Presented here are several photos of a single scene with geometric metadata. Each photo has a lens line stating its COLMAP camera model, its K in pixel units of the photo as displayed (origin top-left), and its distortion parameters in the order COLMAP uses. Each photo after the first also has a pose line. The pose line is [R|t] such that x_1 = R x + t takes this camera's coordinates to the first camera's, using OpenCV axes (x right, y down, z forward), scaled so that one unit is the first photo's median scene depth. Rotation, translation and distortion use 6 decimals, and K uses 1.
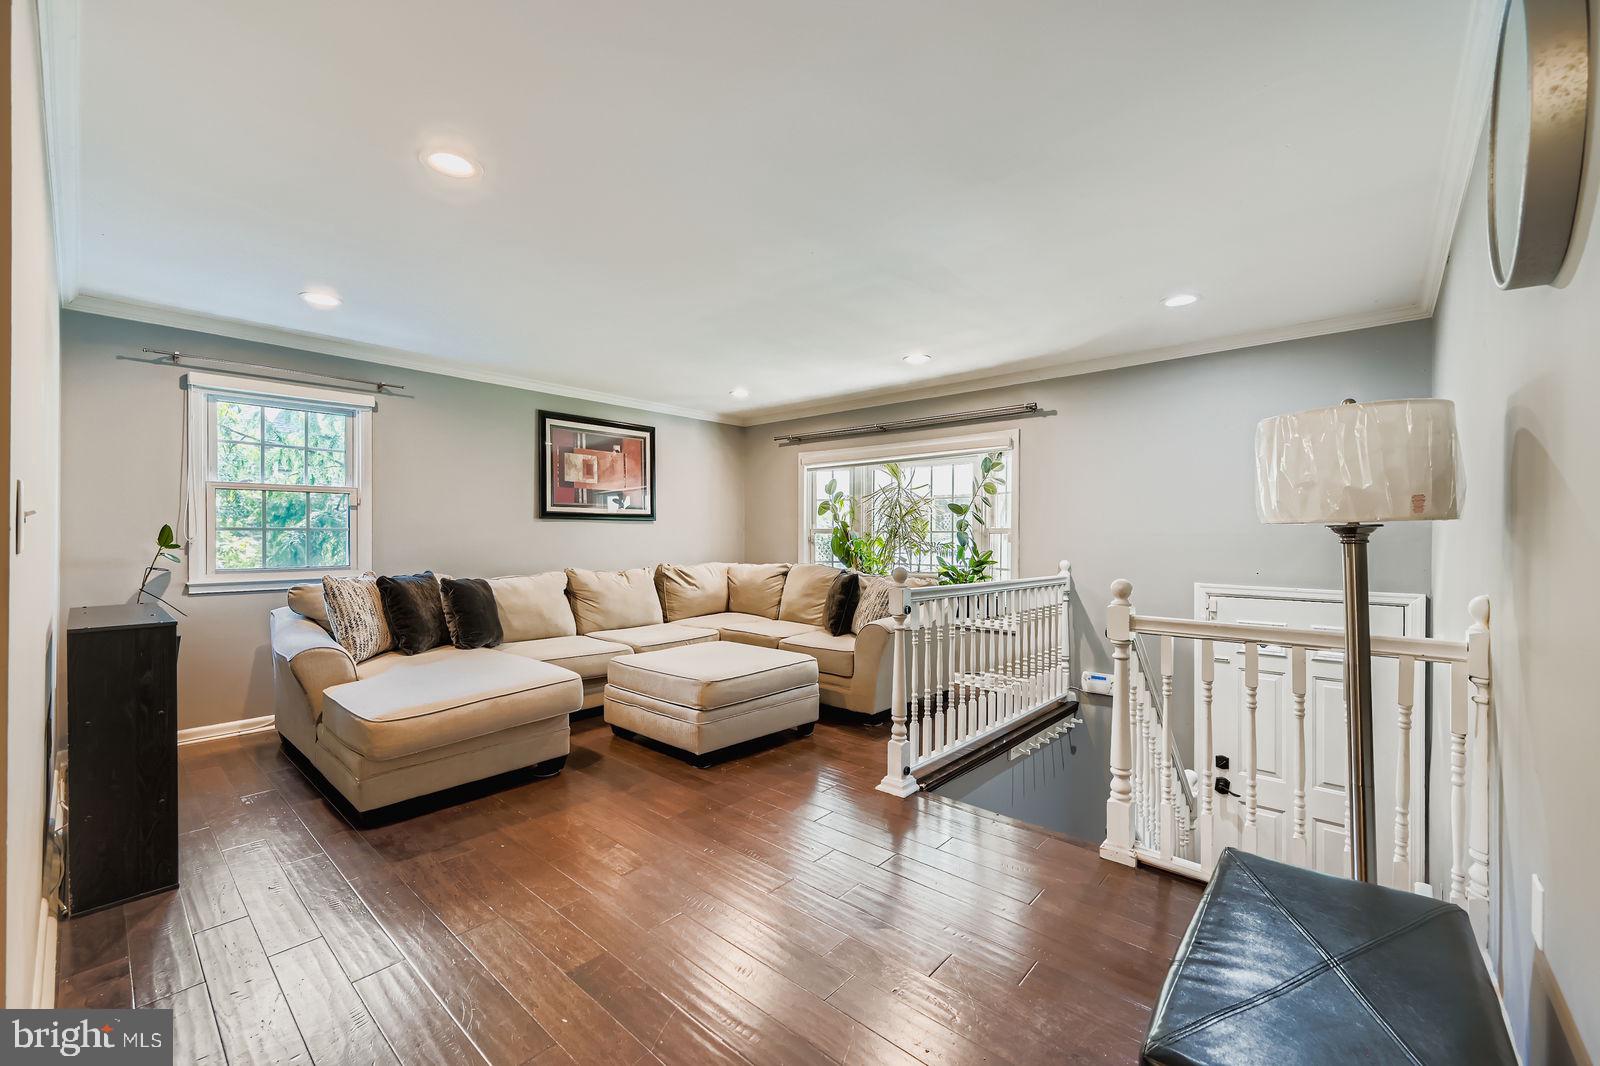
lens RADIAL K [[641.5, 0, 797.5], [0, 641.5, 537.1], [0, 0, 1]] dist [-0.001456, 0.000097]
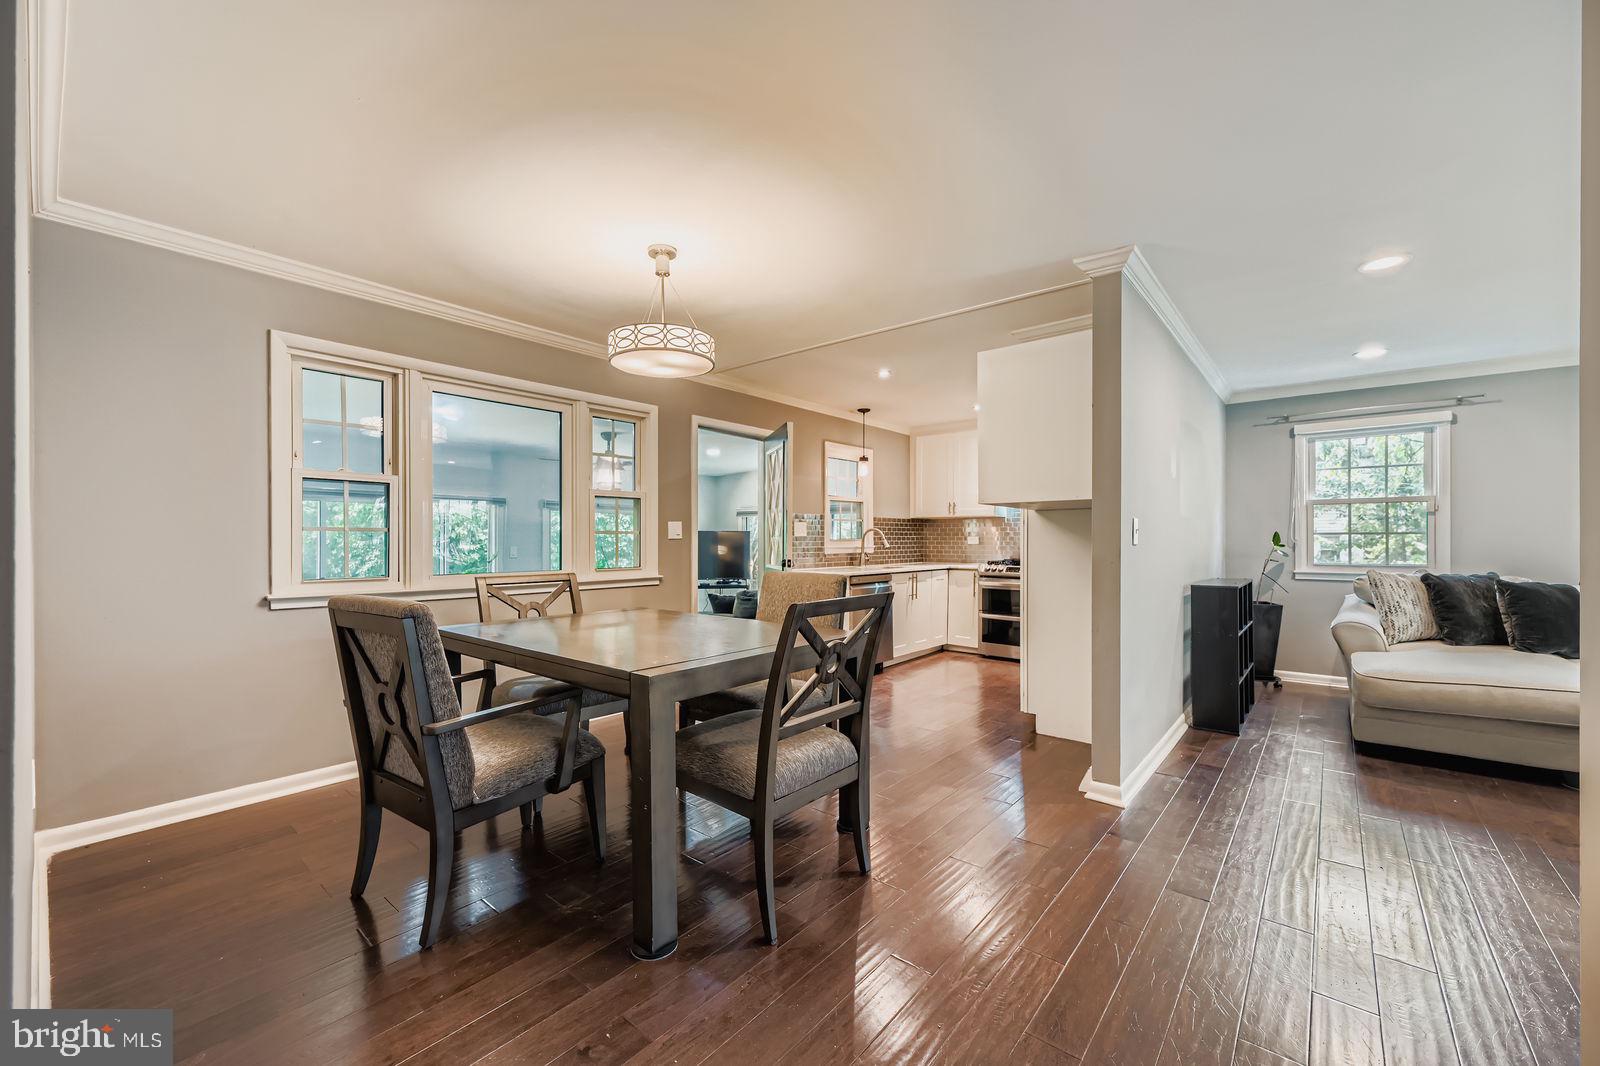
lens RADIAL K [[641.5, 0, 793.4], [0, 641.5, 540.7], [0, 0, 1]] dist [-0.001456, 0.000097]
pose [[0.029093, 0.000733, -0.999576, 0.466414], [-0.003445, 0.999994, 0.000633, 0.005323], [0.999571, 0.003425, 0.029096, -0.173258]]
